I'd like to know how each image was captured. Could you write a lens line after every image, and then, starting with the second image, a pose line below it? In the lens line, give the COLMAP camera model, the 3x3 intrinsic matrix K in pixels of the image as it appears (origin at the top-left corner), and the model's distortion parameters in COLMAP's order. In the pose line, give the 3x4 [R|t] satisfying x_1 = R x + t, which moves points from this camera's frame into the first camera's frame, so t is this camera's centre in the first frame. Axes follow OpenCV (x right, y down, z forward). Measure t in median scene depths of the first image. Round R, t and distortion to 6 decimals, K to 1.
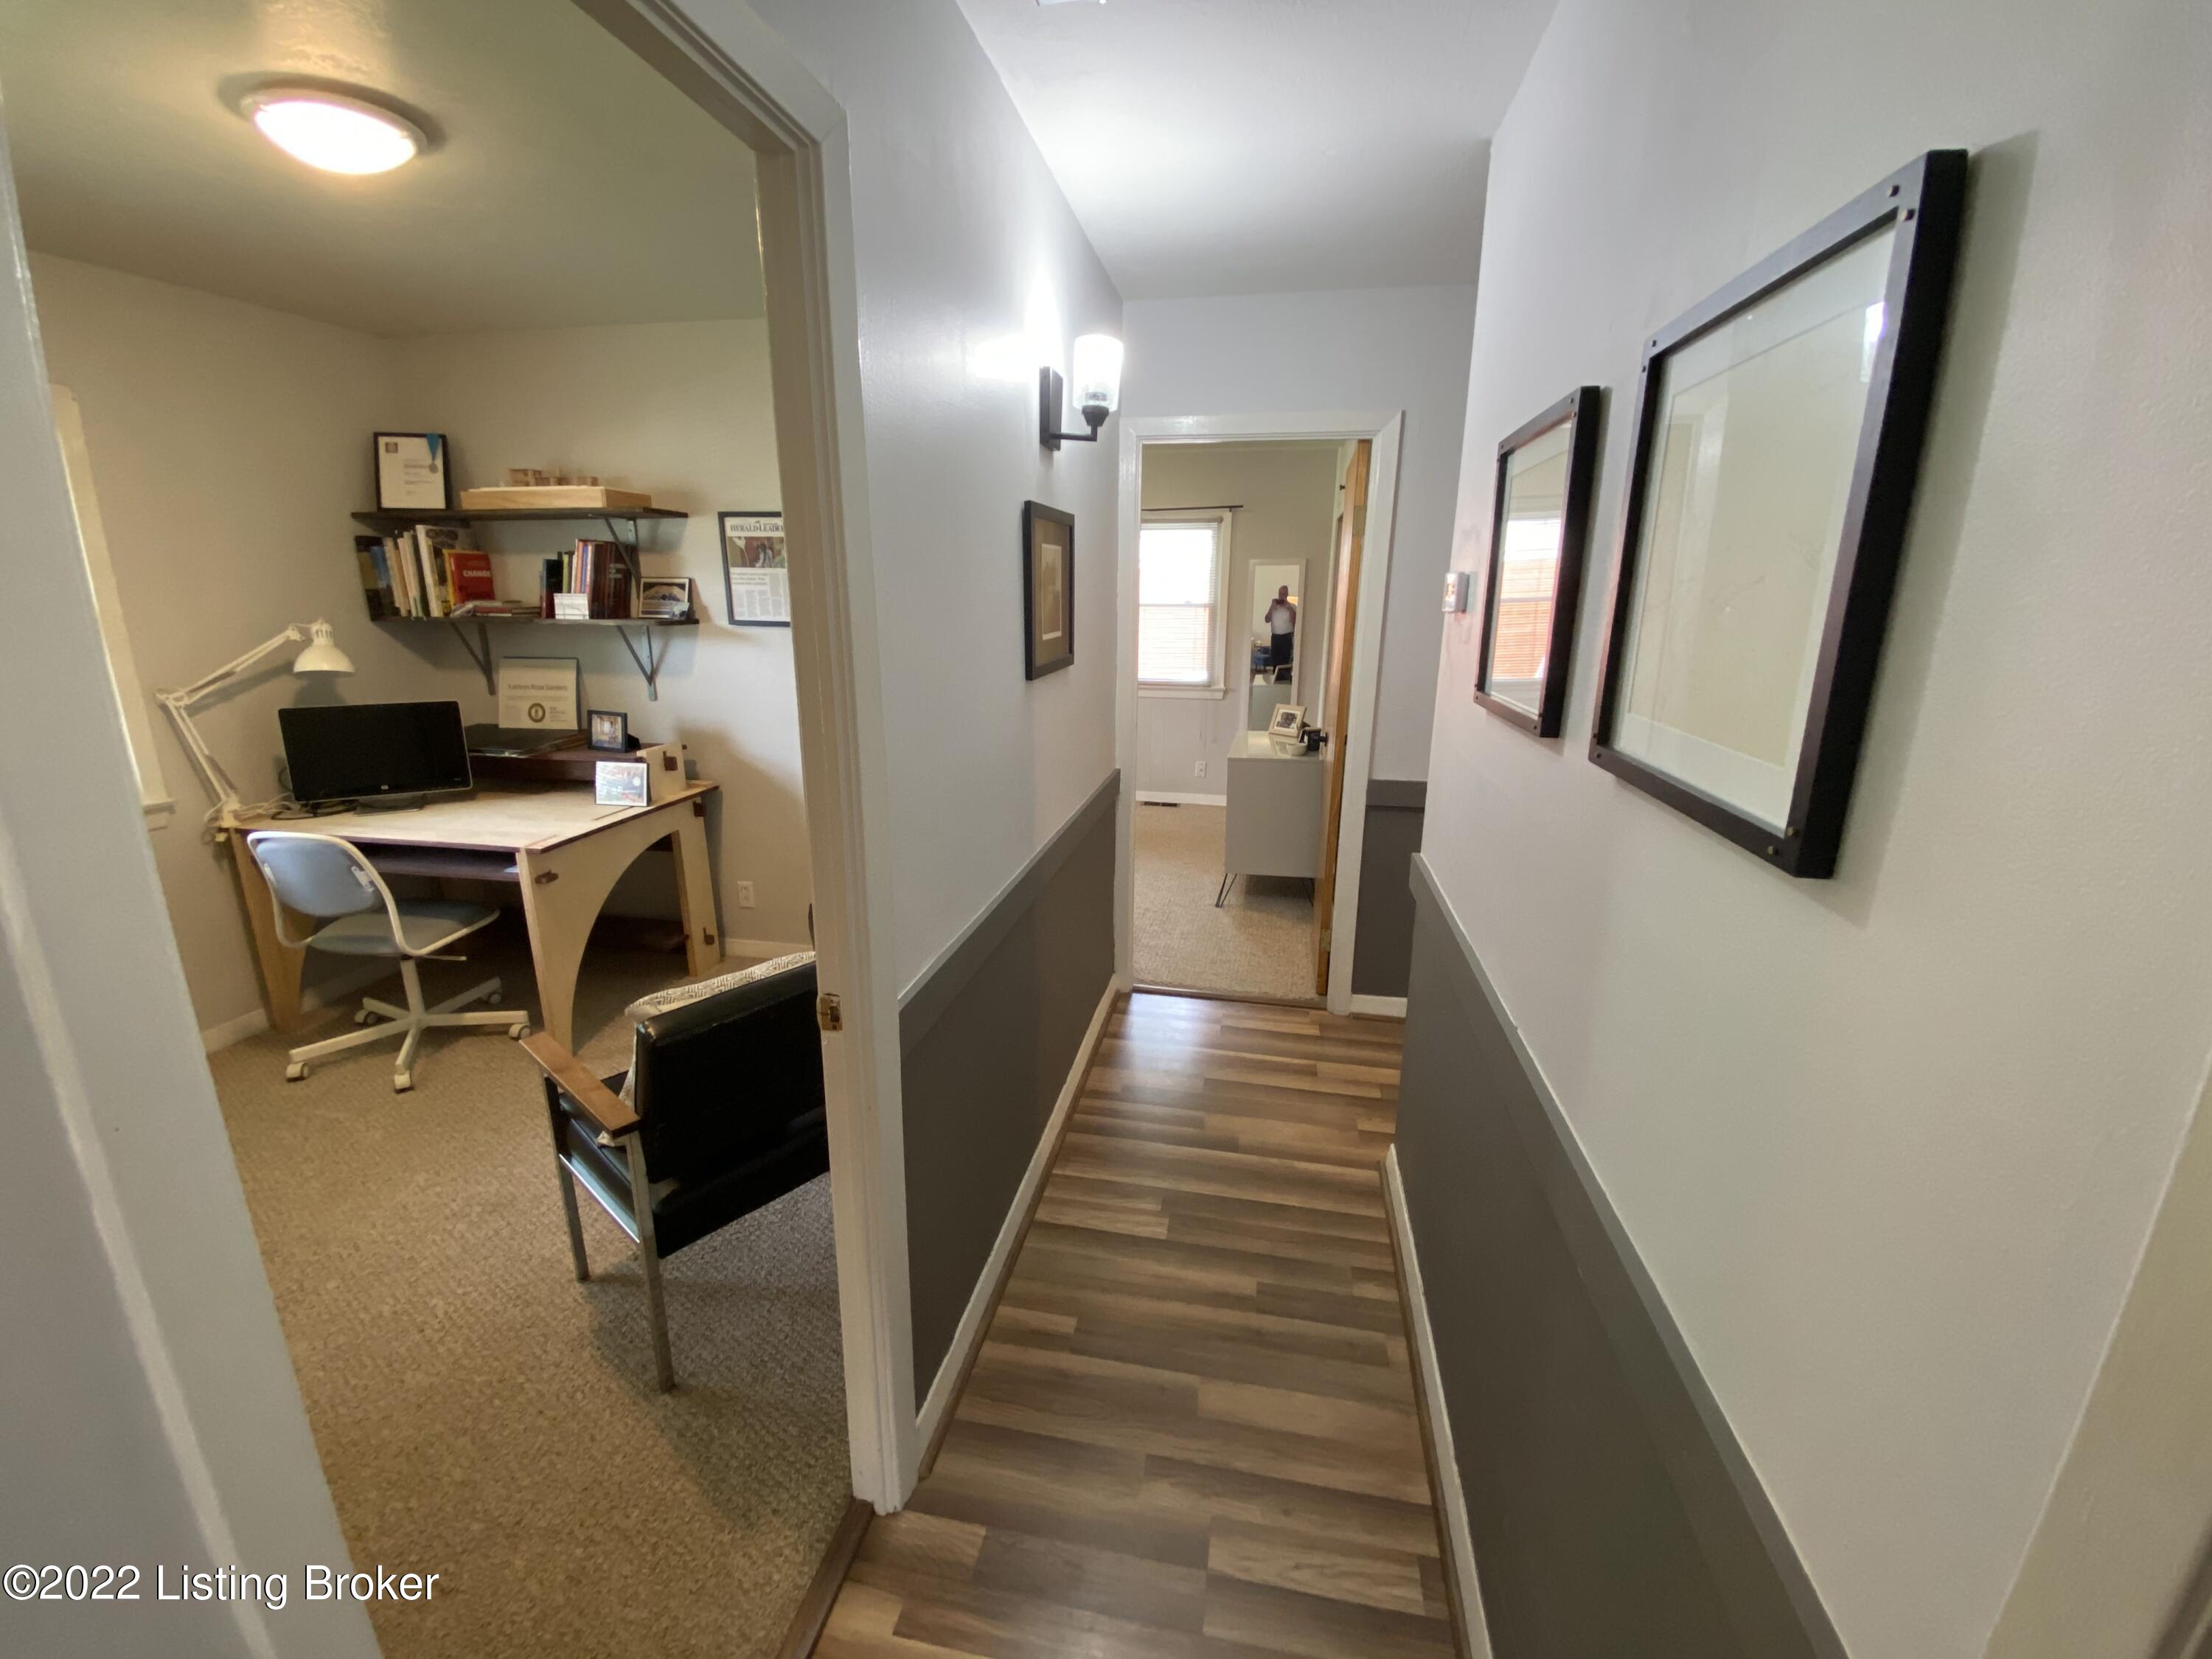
lens RADIAL K [[897.7, 0, 1106.0], [0, 897.7, 829.5], [0, 0, 1]] dist [0.011301, -0.016826]
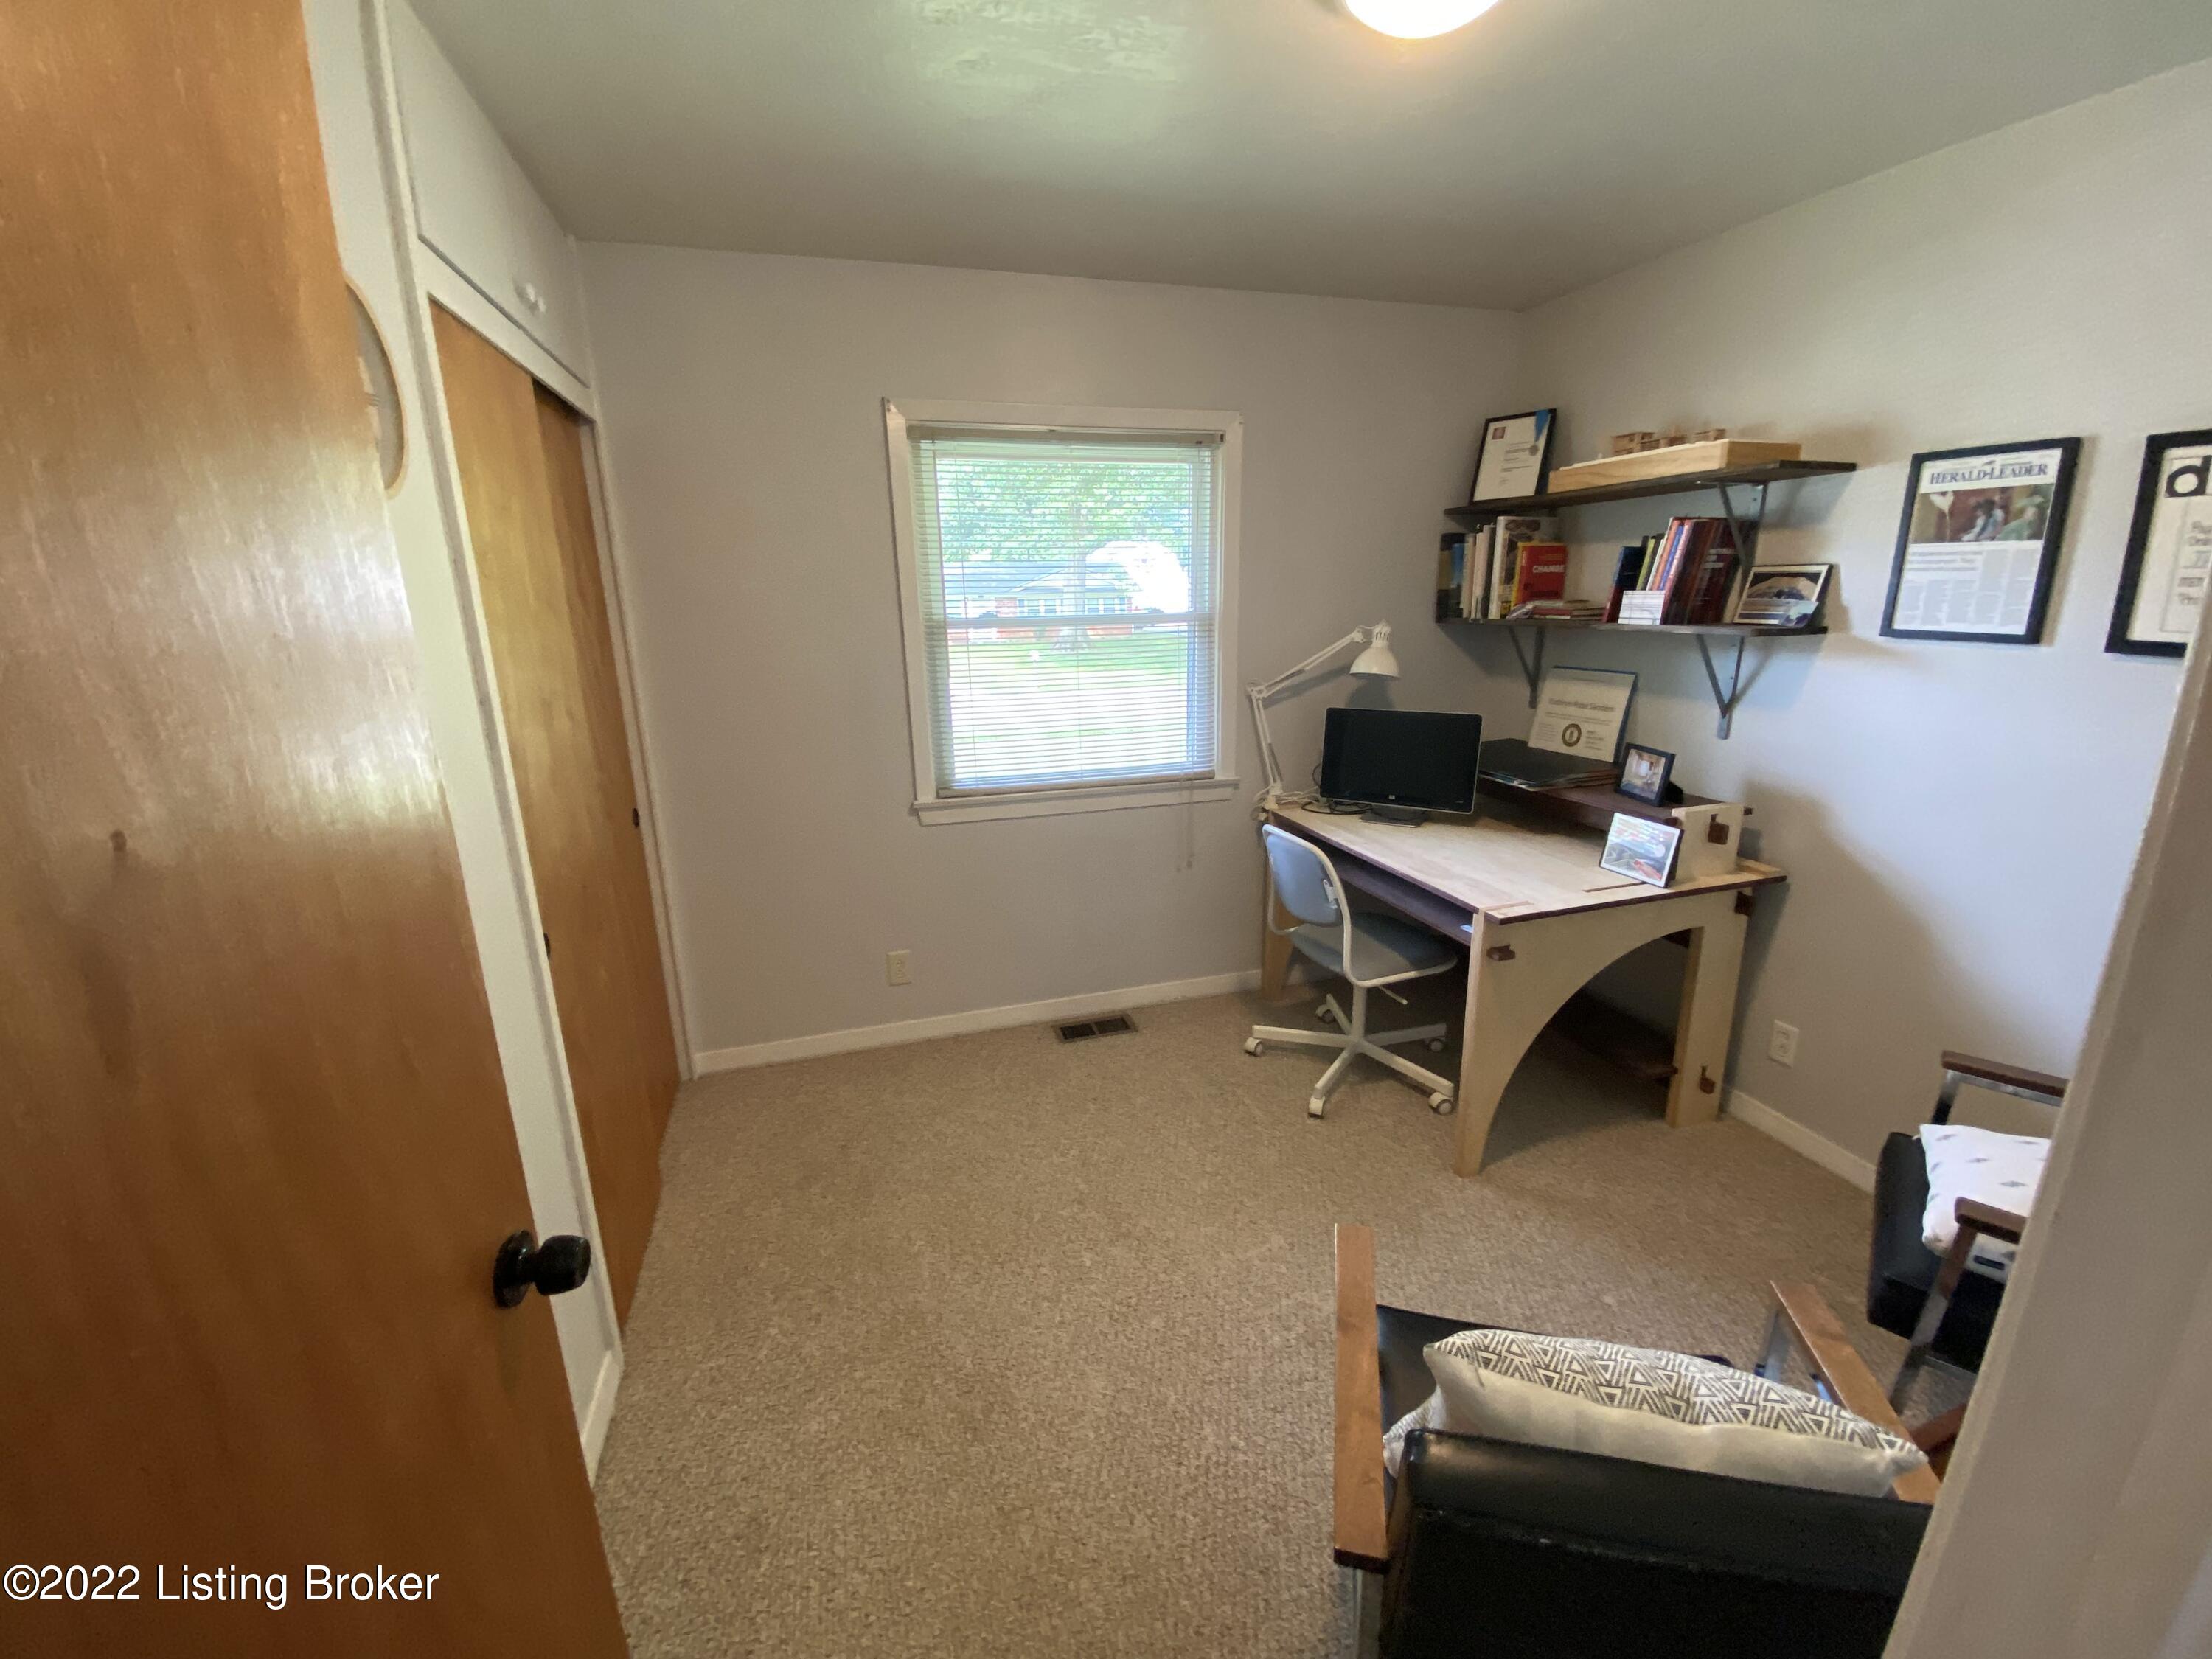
lens RADIAL K [[897.7, 0, 1106.0], [0, 897.7, 829.5], [0, 0, 1]] dist [0.011301, -0.016826]
pose [[0.455507, 0.211335, -0.864784, -0.099837], [-0.205072, 0.970198, 0.129078, -0.069500], [0.866290, 0.118547, 0.485271, 0.254145]]
